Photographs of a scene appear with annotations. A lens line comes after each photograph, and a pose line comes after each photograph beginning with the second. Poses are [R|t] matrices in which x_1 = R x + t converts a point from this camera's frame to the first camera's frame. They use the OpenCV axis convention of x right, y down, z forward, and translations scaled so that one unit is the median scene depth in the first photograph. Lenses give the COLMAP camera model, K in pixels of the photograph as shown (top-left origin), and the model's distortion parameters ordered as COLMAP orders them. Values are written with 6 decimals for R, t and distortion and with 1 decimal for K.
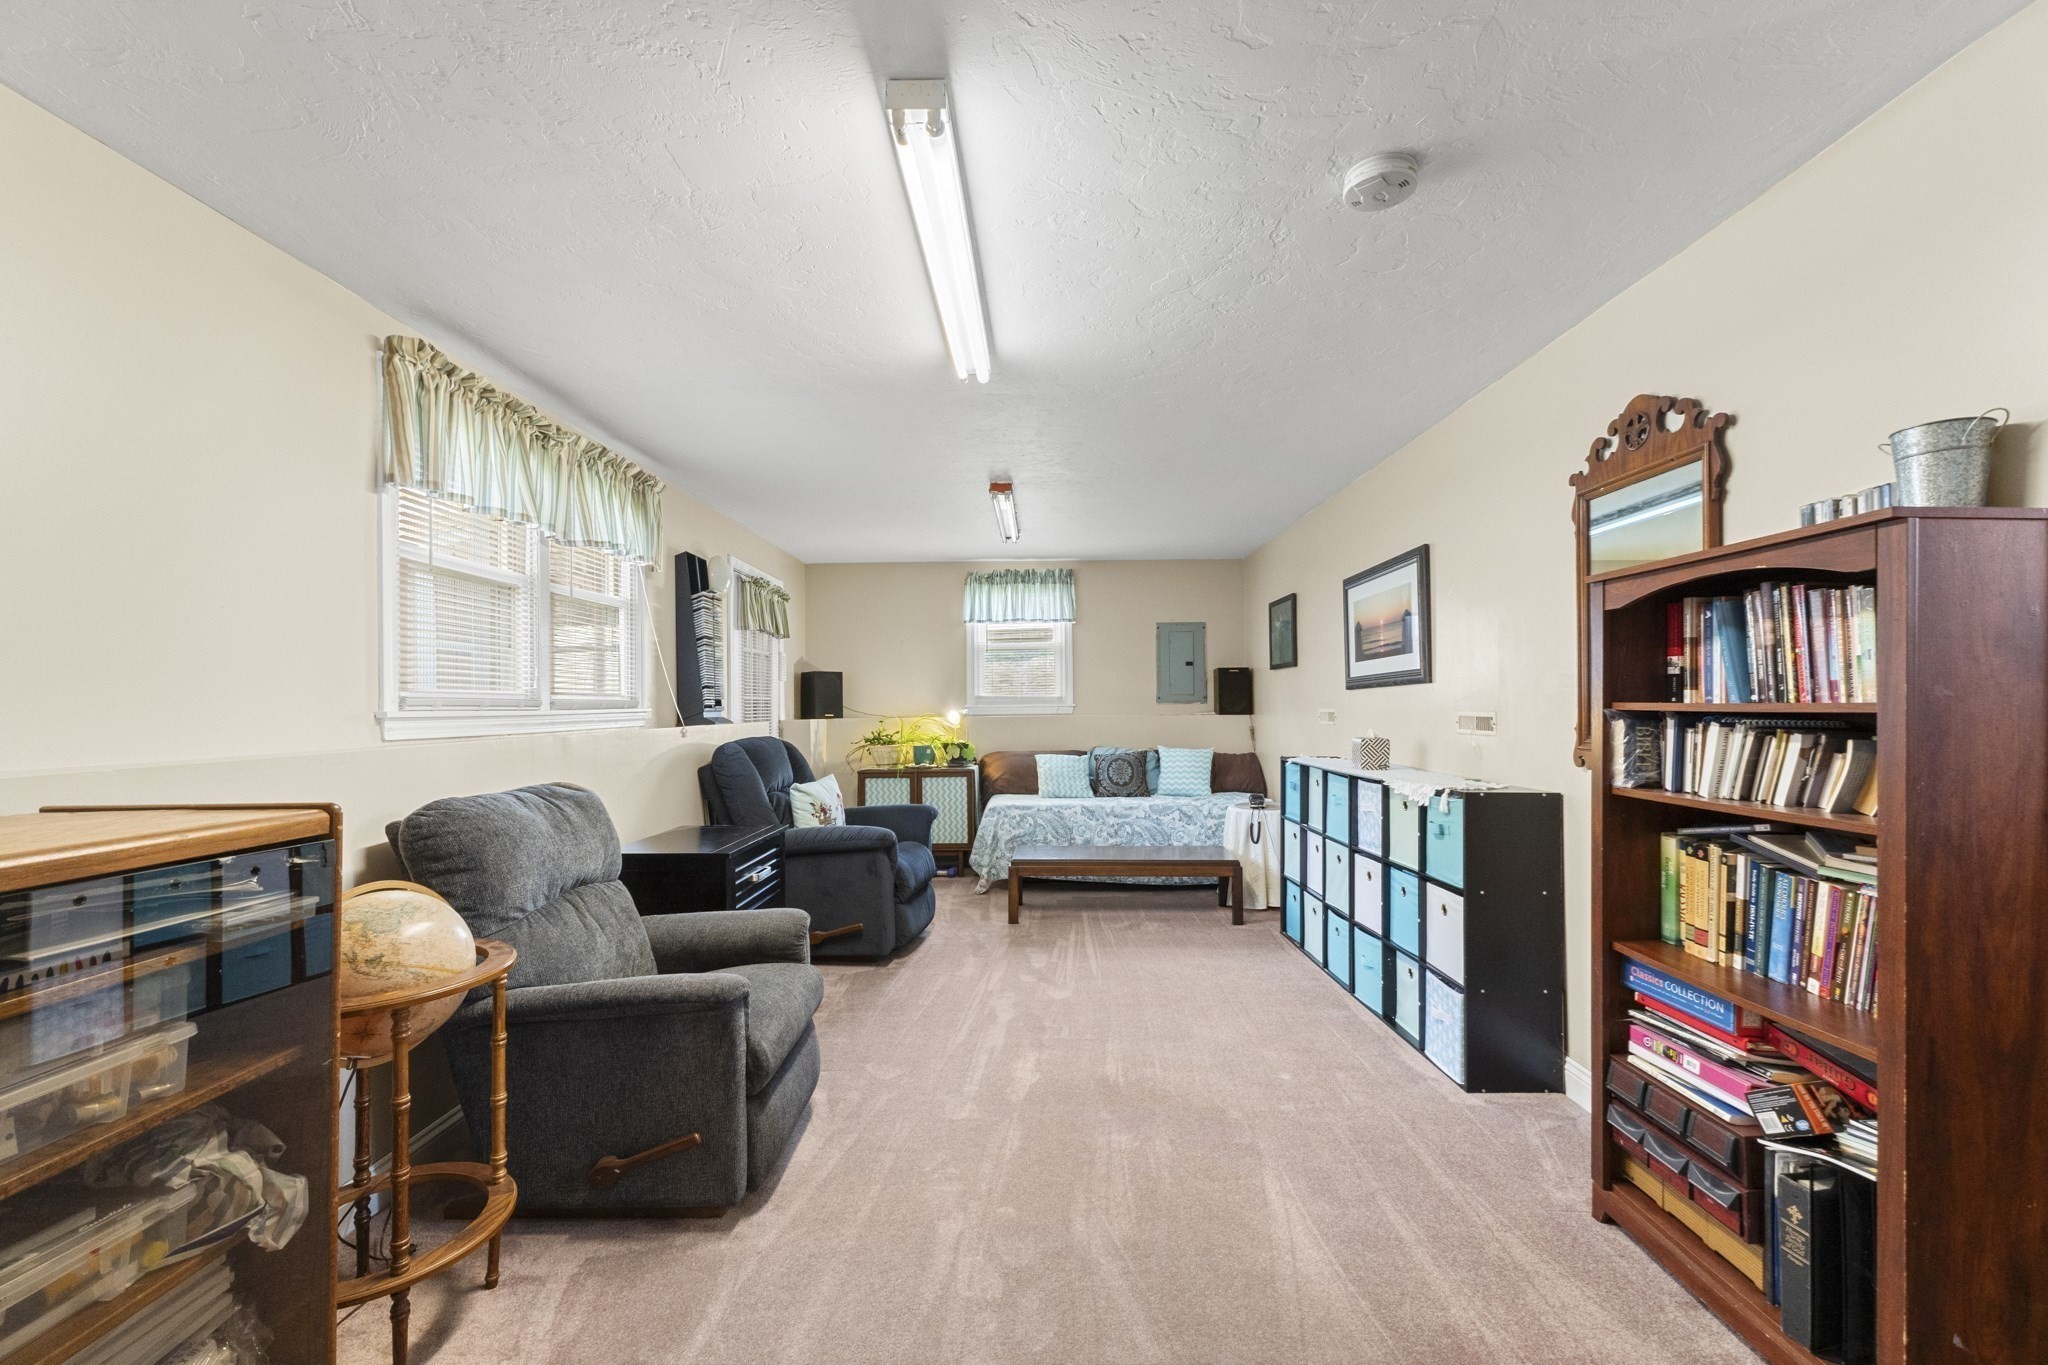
lens RADIAL K [[873.7, 0, 1037.9], [0, 873.7, 687.7], [0, 0, 1]] dist [0.005002, 0.000460]
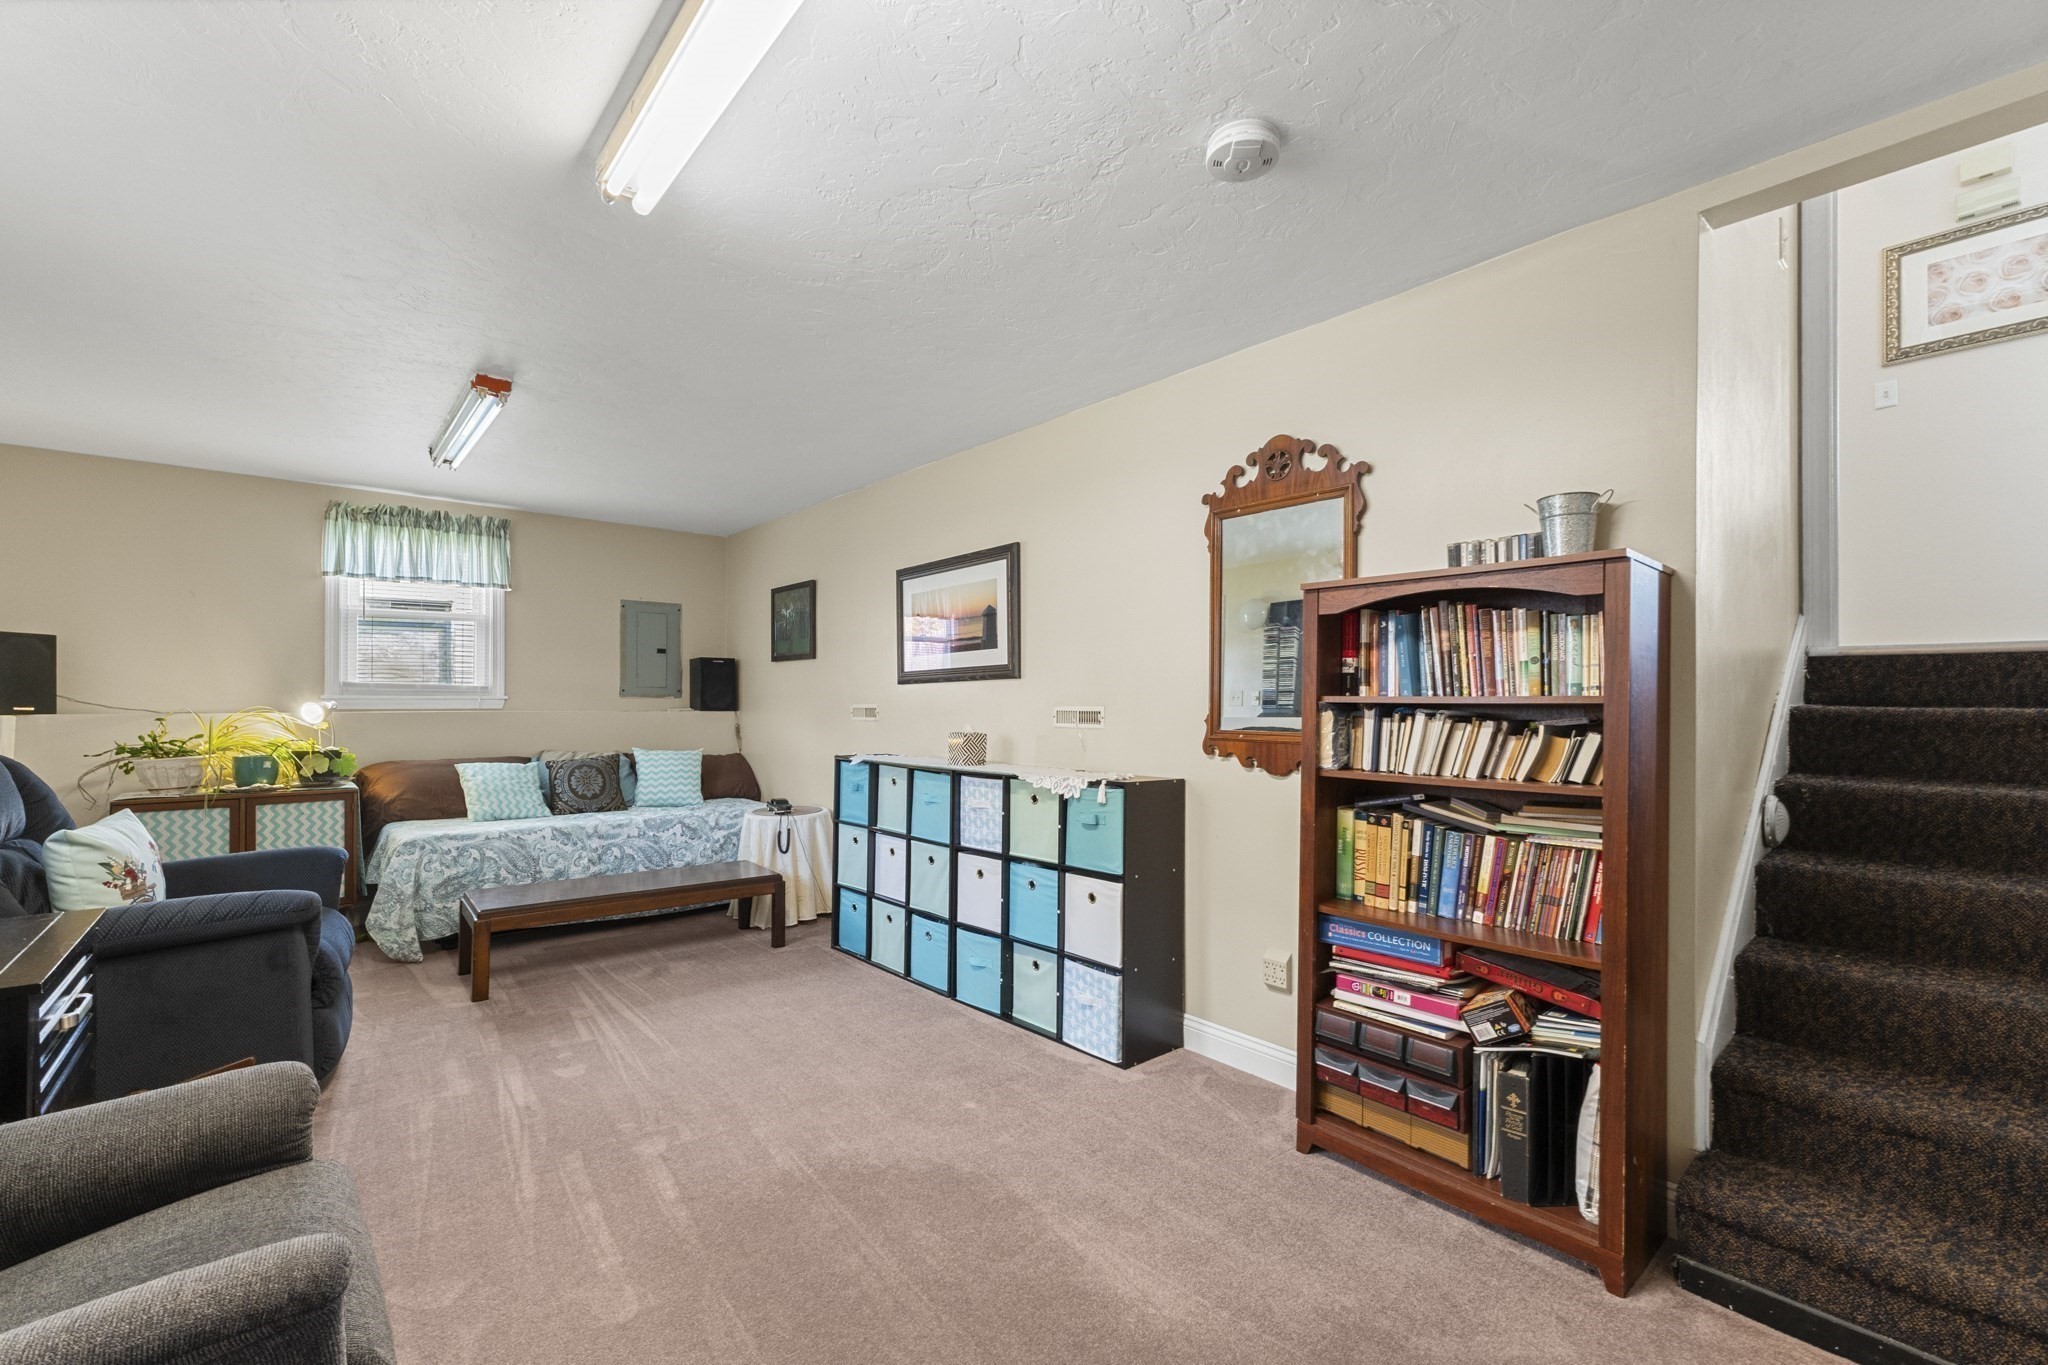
lens RADIAL K [[873.7, 0, 1036.6], [0, 873.7, 694.0], [0, 0, 1]] dist [0.005002, 0.000460]
pose [[0.752681, 0.016566, 0.658177, -0.293615], [-0.021772, 0.999763, -0.000266, 0.017730], [-0.658026, -0.014129, 0.752863, 0.301746]]
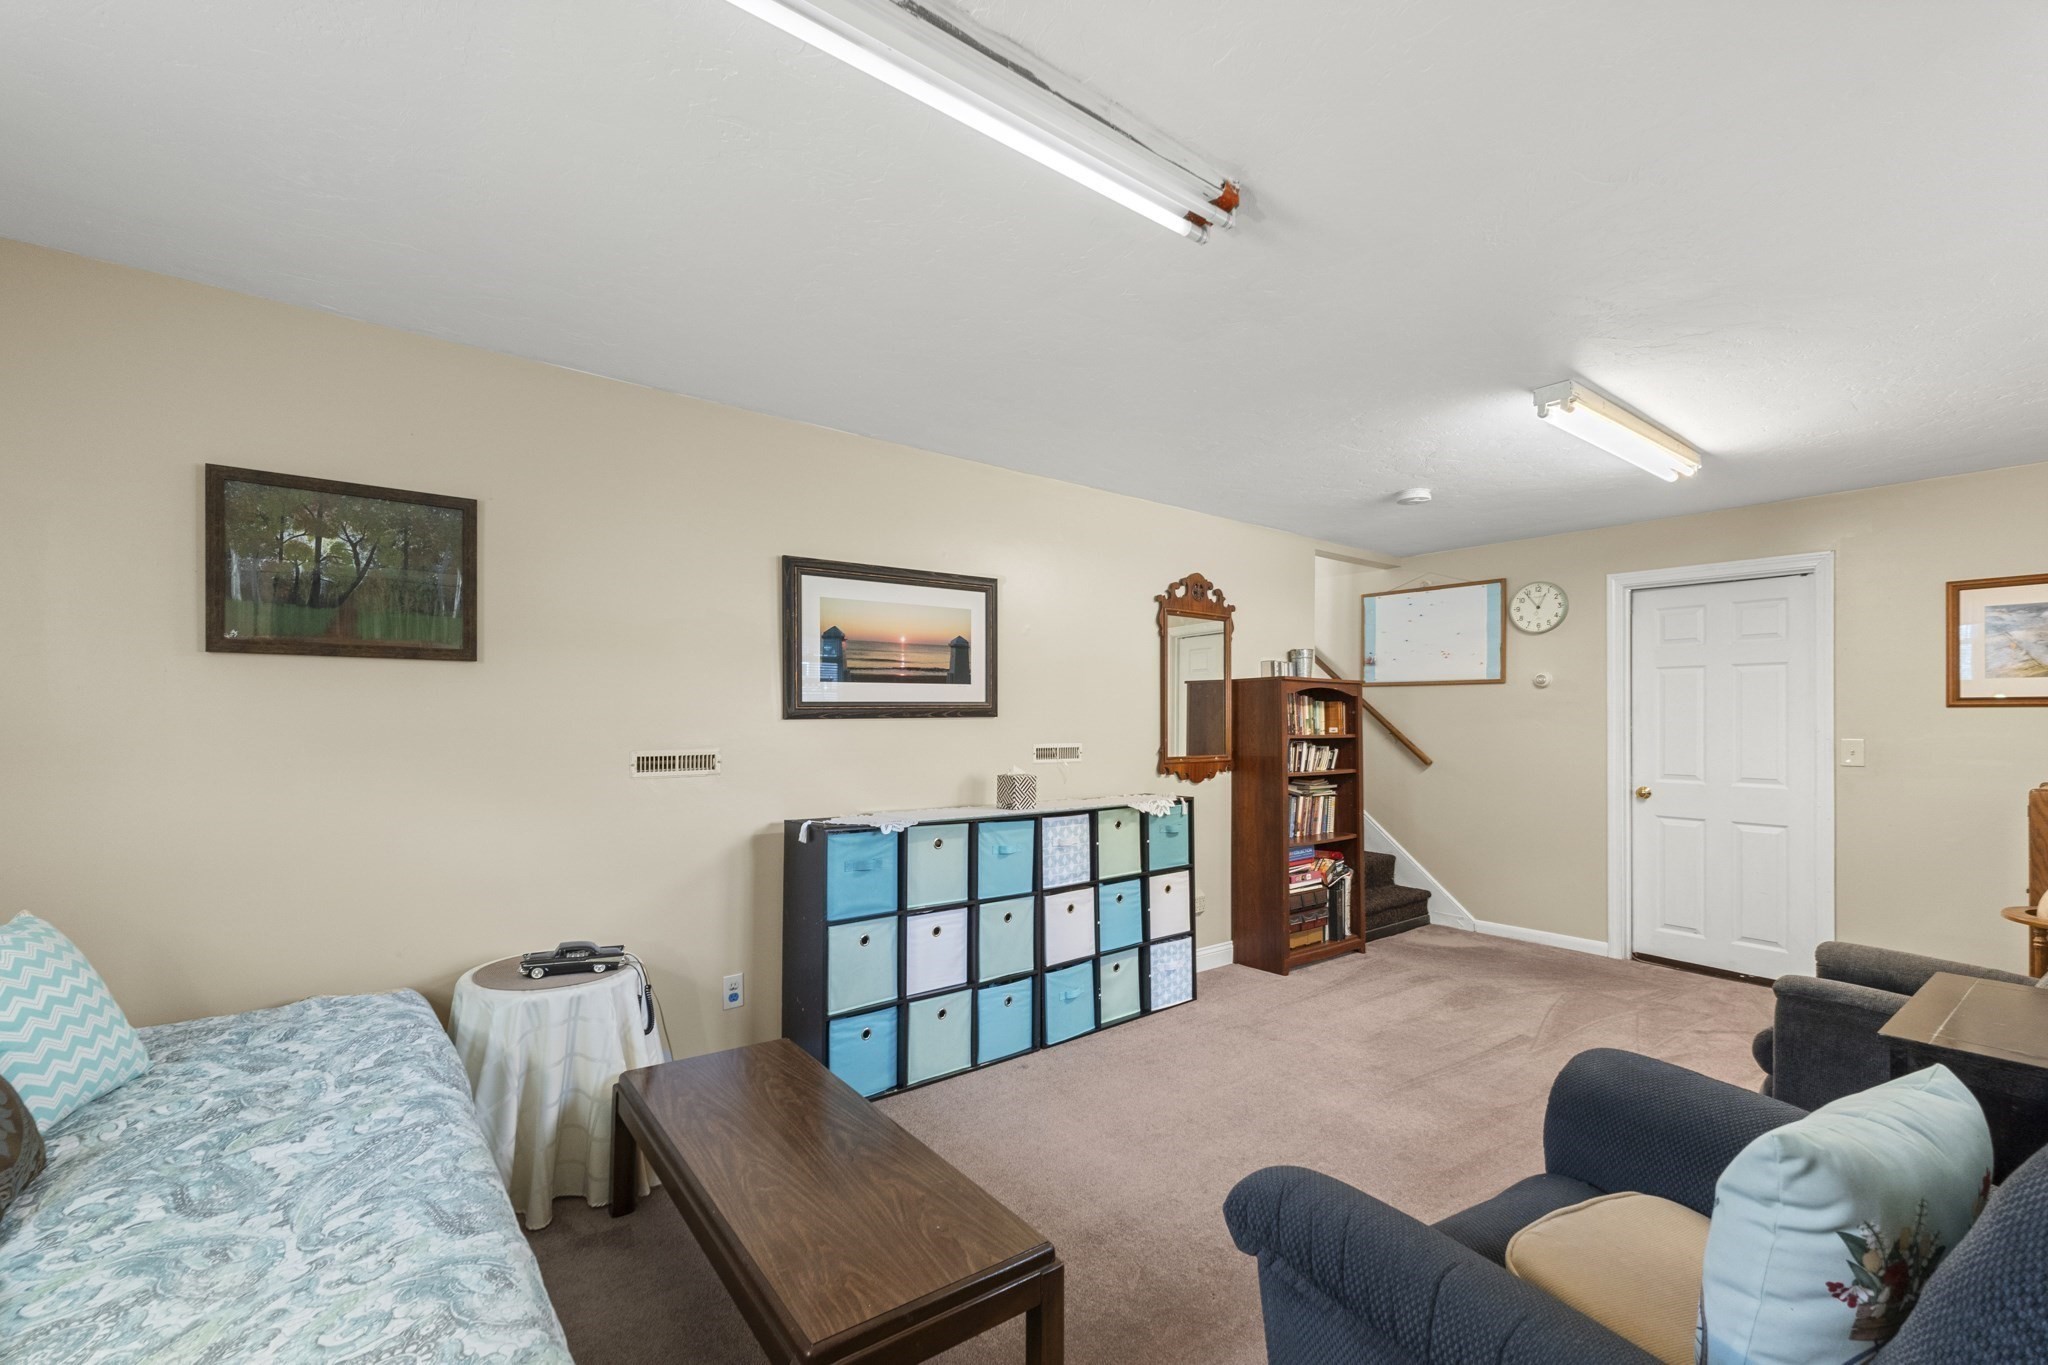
lens RADIAL K [[873.7, 0, 1020.6], [0, 873.7, 702.6], [0, 0, 1]] dist [0.005002, 0.000460]
pose [[-0.618033, 0.013428, 0.786038, -0.515246], [-0.019009, 0.999307, -0.032017, 0.013954], [-0.785923, -0.034729, -0.617349, 2.252808]]
